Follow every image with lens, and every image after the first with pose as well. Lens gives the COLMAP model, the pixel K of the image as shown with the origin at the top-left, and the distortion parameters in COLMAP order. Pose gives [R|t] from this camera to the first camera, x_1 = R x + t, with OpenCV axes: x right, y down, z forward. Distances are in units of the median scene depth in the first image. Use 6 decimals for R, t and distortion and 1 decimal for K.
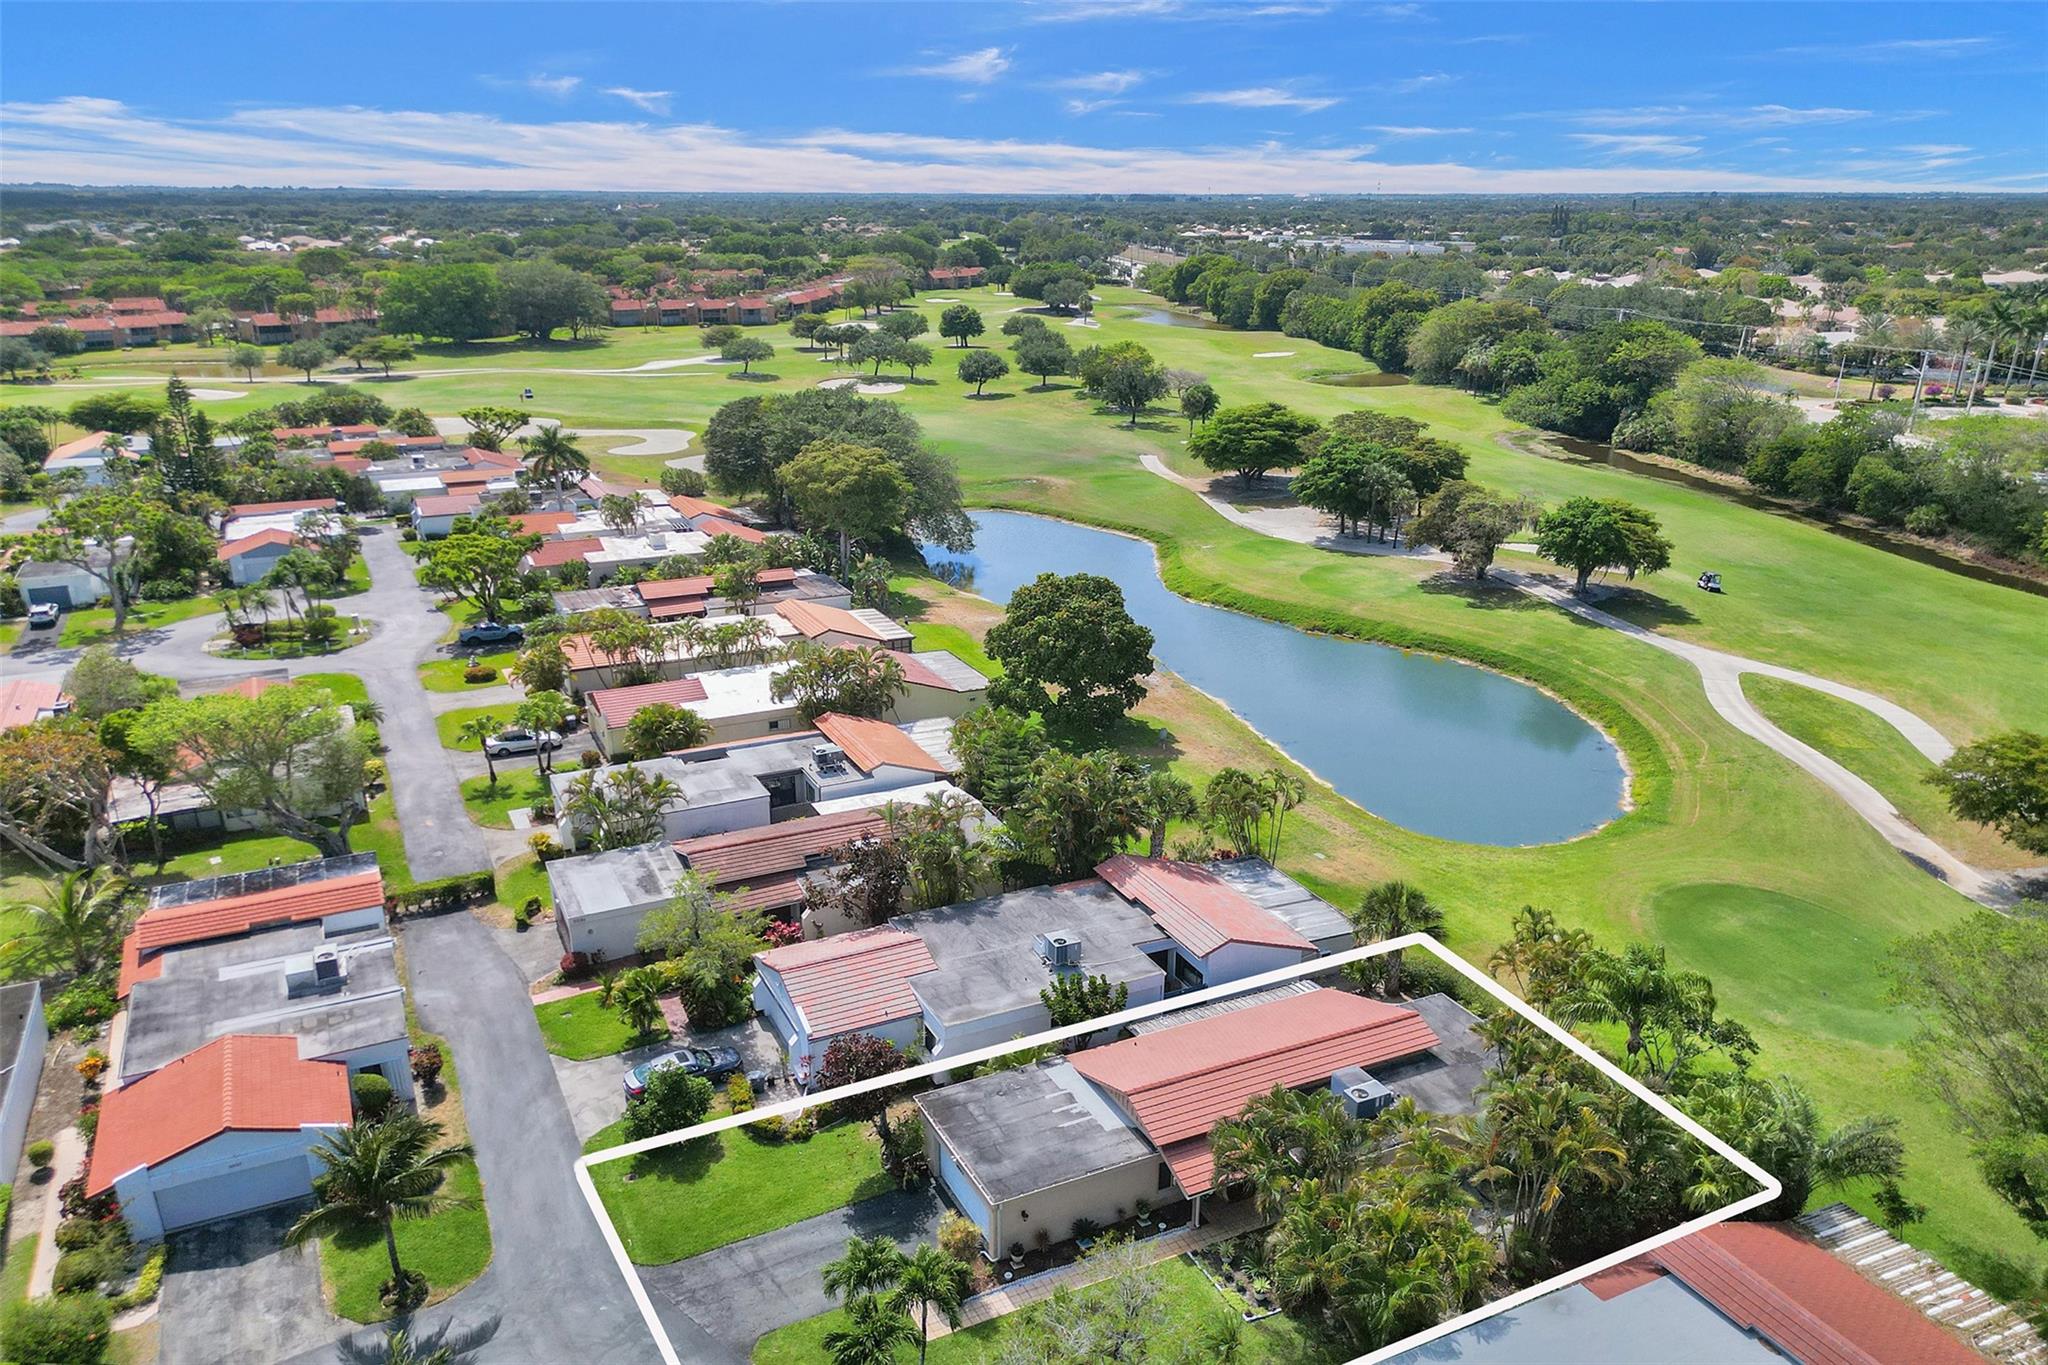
lens RADIAL K [[1481.0, 0, 1024.0], [0, 1481.0, 682.5], [0, 0, 1]] dist [0.042968, -0.001052]
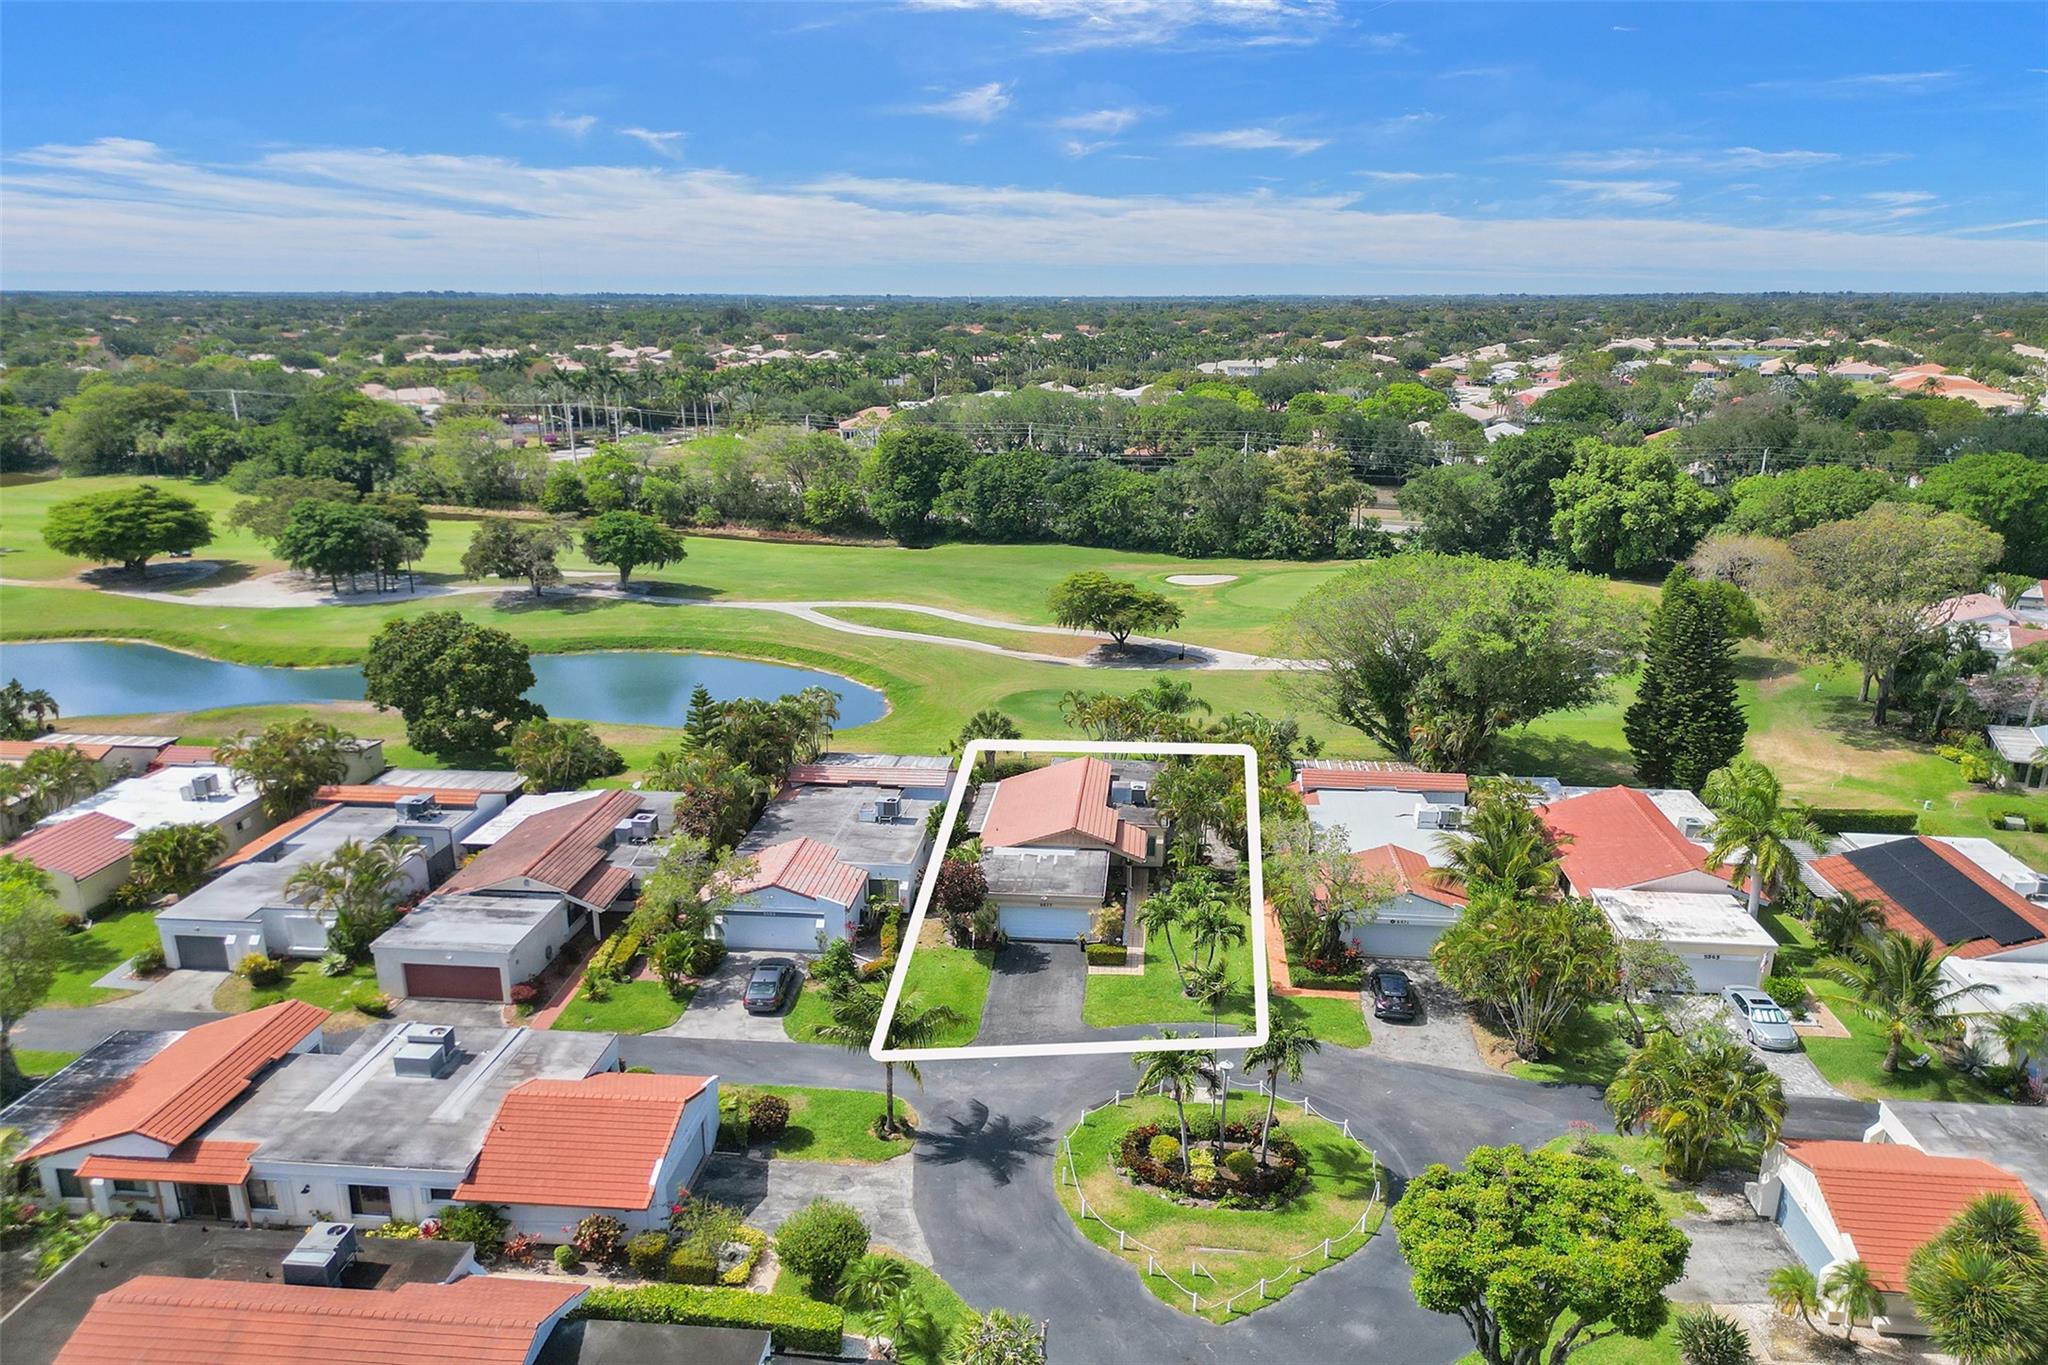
lens RADIAL K [[1481.0, 0, 1024.0], [0, 1481.0, 682.5], [0, 0, 1]] dist [0.042968, -0.001052]
pose [[0.526597, -0.219922, 0.821176, -0.962301], [0.268713, 0.959494, 0.084648, -0.005951], [-0.806529, 0.176085, 0.564363, 0.139748]]
